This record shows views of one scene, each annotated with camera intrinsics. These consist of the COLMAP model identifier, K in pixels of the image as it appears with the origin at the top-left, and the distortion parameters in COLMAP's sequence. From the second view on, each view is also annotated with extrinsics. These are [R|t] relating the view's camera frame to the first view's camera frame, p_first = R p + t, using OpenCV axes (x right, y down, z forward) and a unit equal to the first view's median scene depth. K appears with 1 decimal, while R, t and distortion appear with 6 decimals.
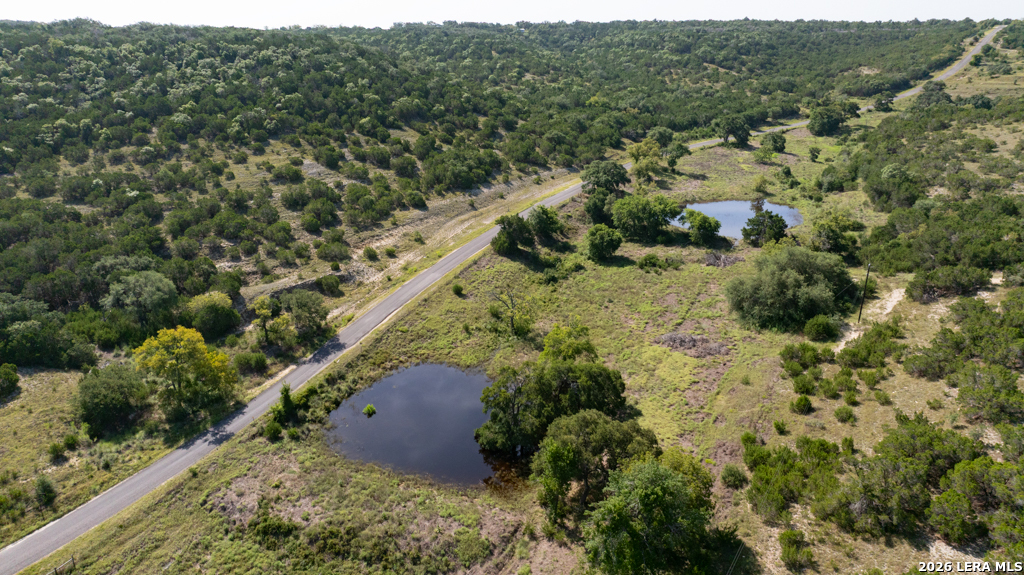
lens RADIAL K [[717.8, 0, 490.5], [0, 717.8, 286.6], [0, 0, 1]] dist [-0.028723, 0.020315]
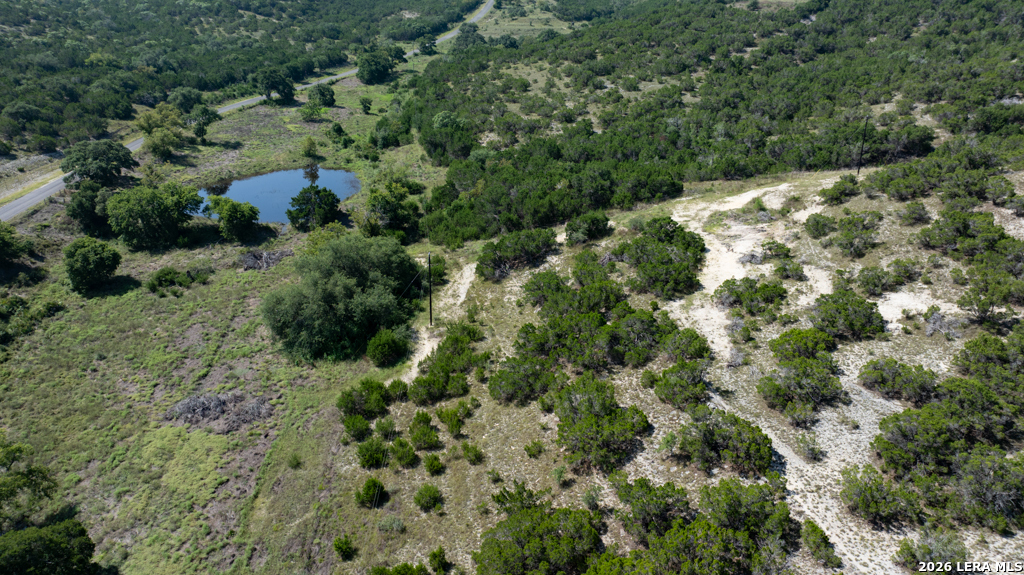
lens RADIAL K [[704.2, 0, 497.5], [0, 704.2, 274.9], [0, 0, 1]] dist [-0.071449, 0.068913]
pose [[0.838507, -0.195423, 0.508641, 0.128854], [0.167657, 0.980719, 0.100410, -0.046459], [-0.518456, 0.001083, 0.855104, 0.197791]]
